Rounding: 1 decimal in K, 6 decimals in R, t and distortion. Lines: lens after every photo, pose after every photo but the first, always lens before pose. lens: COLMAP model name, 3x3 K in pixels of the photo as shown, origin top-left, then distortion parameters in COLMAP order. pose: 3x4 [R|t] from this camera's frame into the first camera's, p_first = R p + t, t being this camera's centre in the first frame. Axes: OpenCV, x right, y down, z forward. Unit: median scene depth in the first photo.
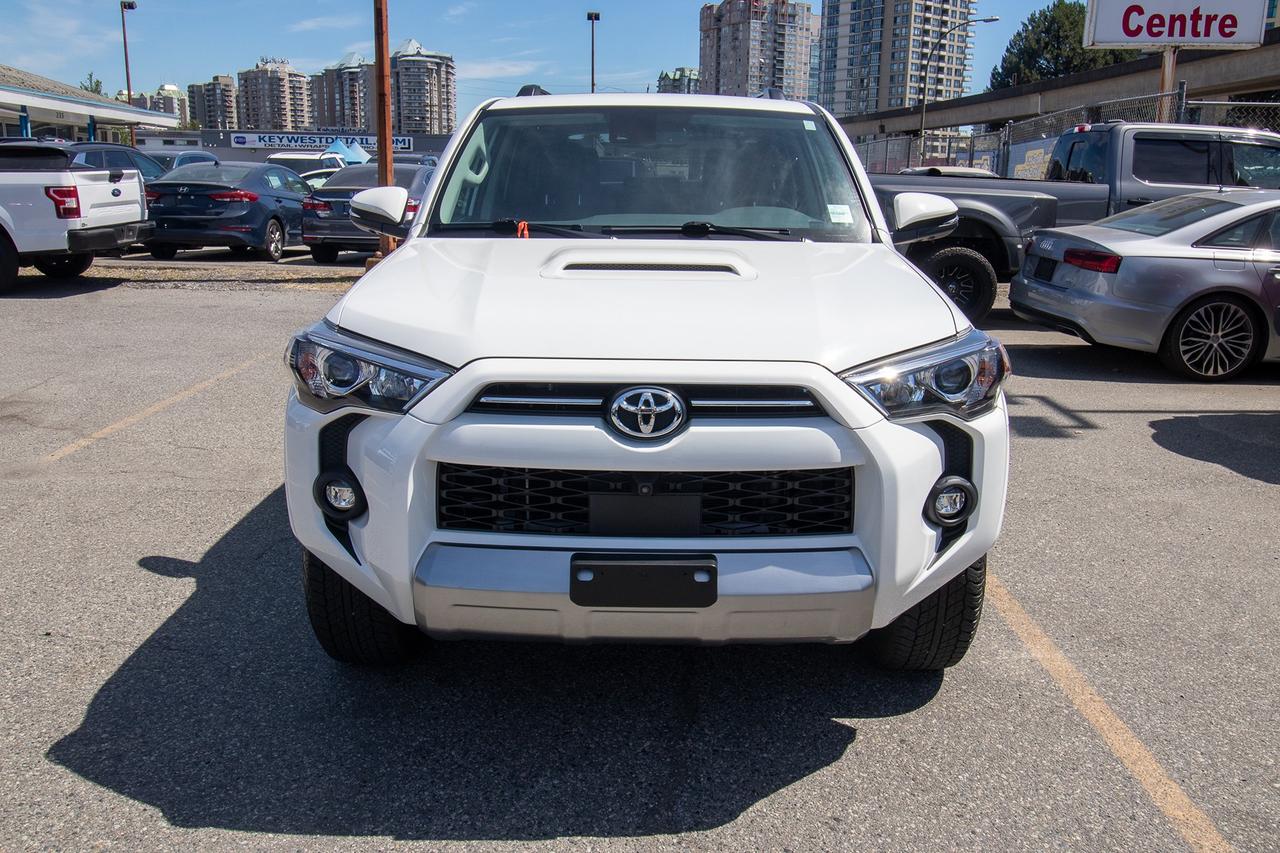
lens RADIAL K [[1039.1, 0, 640.0], [0, 1039.1, 426.5], [0, 0, 1]] dist [0.014553, -0.003279]
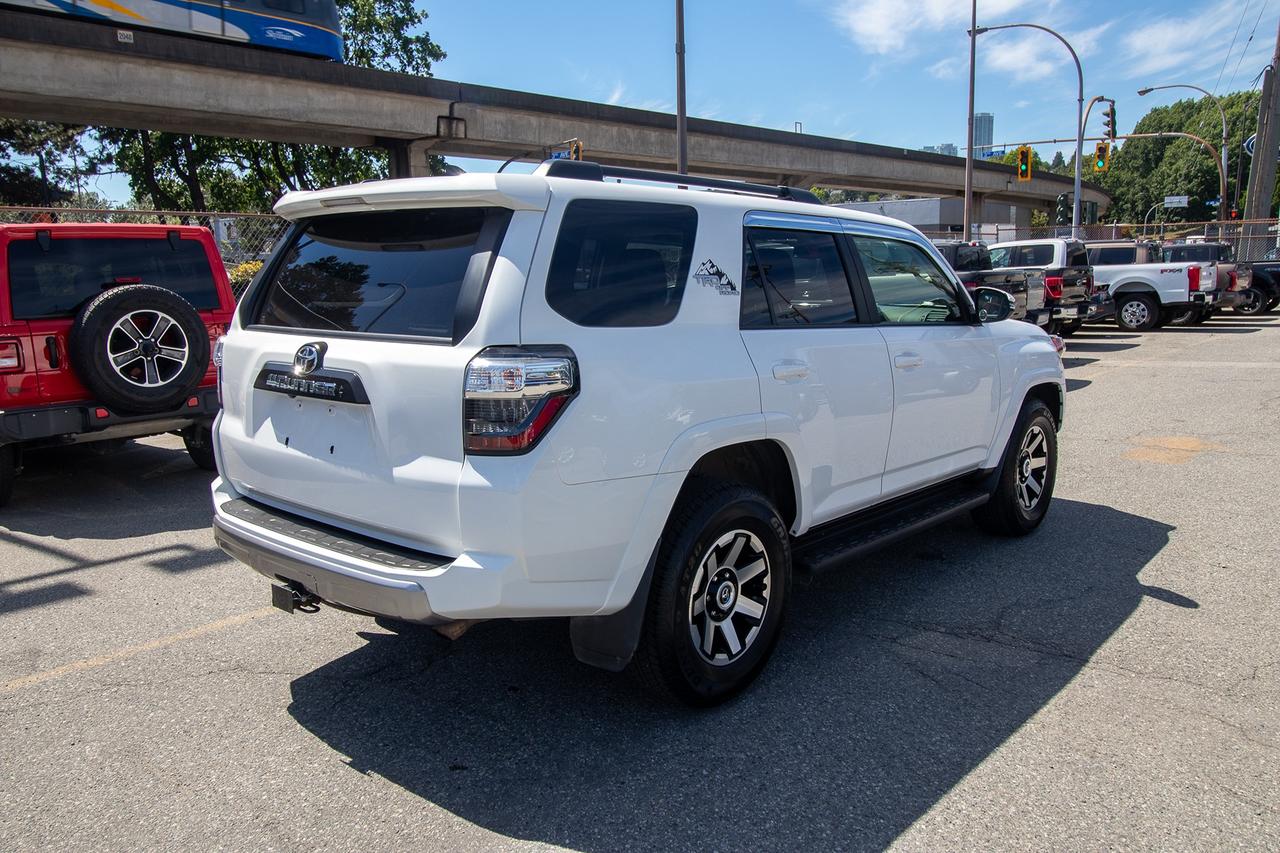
lens RADIAL K [[972.9, 0, 640.0], [0, 972.9, 426.5], [0, 0, 1]] dist [-0.007291, -0.004597]
pose [[-0.751162, -0.109966, 0.650894, -0.995388], [0.158405, 0.927189, 0.339453, -0.754062], [-0.640830, 0.358089, -0.679050, 2.957638]]
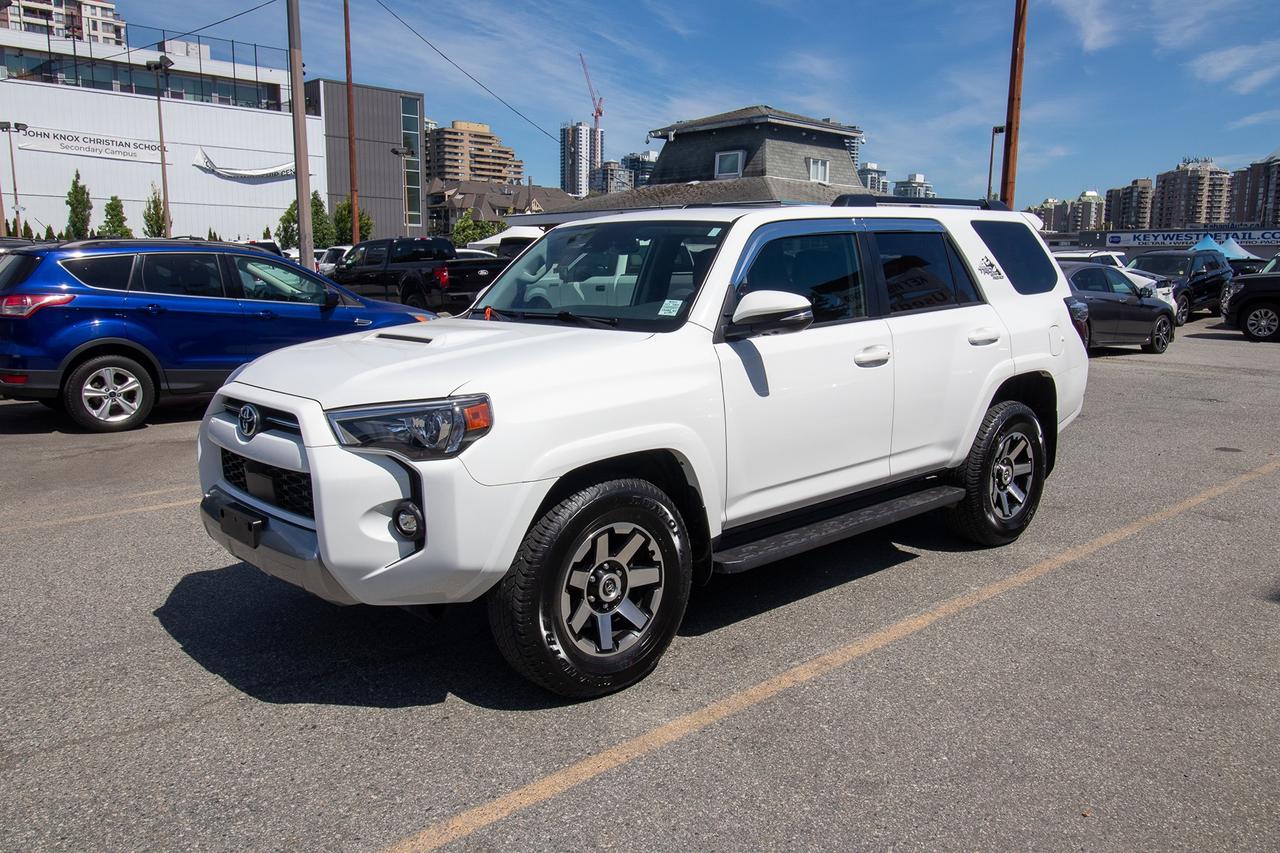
lens RADIAL K [[967.3, 0, 640.0], [0, 967.3, 426.5], [0, 0, 1]] dist [0.009060, -0.001098]
pose [[0.682568, 0.108196, -0.722769, 1.205275], [-0.165047, 0.986251, -0.008228, -0.073745], [0.711942, 0.124907, 0.691041, 0.309912]]
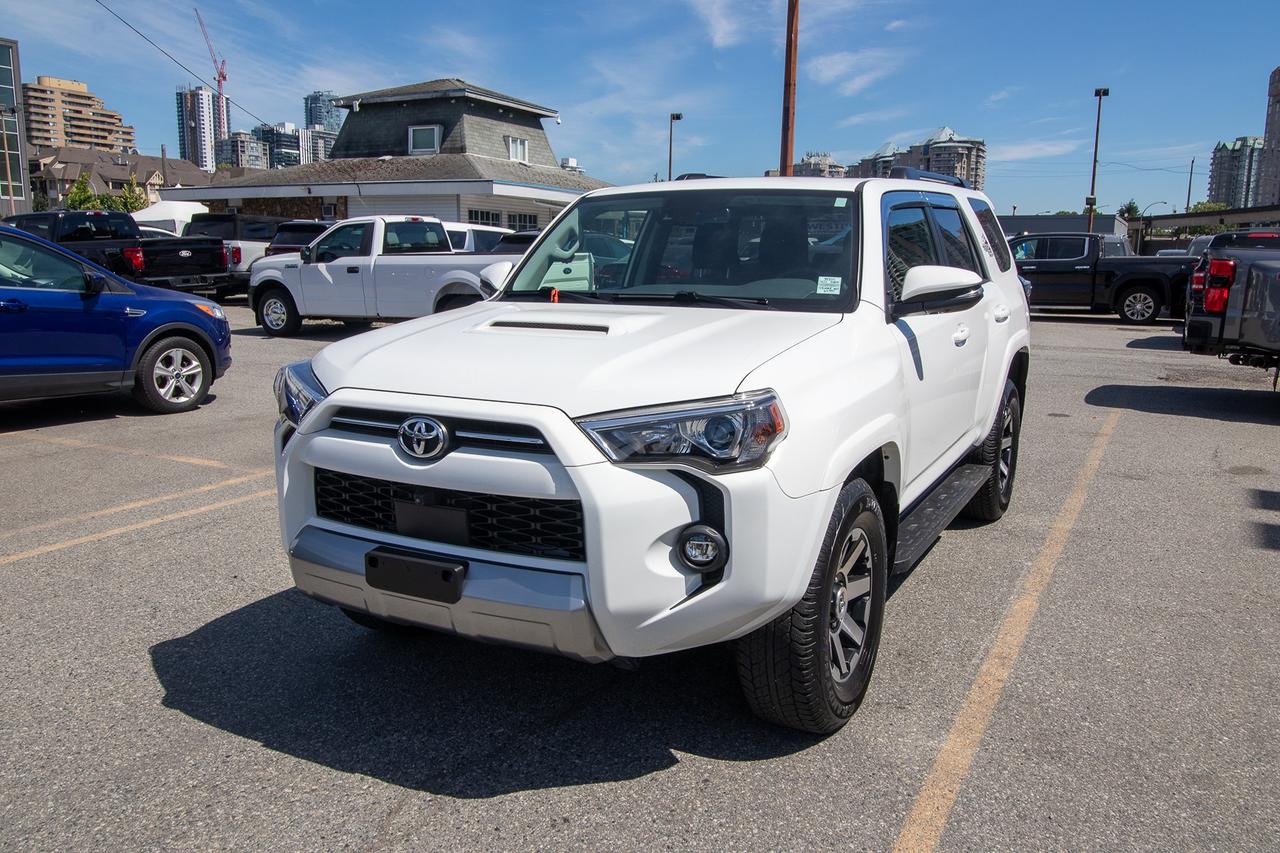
lens RADIAL K [[998.1, 0, 640.0], [0, 998.1, 426.5], [0, 0, 1]] dist [0.008343, 0.000690]
pose [[0.883562, 0.073387, -0.462528, 0.623902], [-0.104218, 0.993692, -0.041422, -0.003552], [0.456570, 0.084803, 0.885637, 0.049559]]
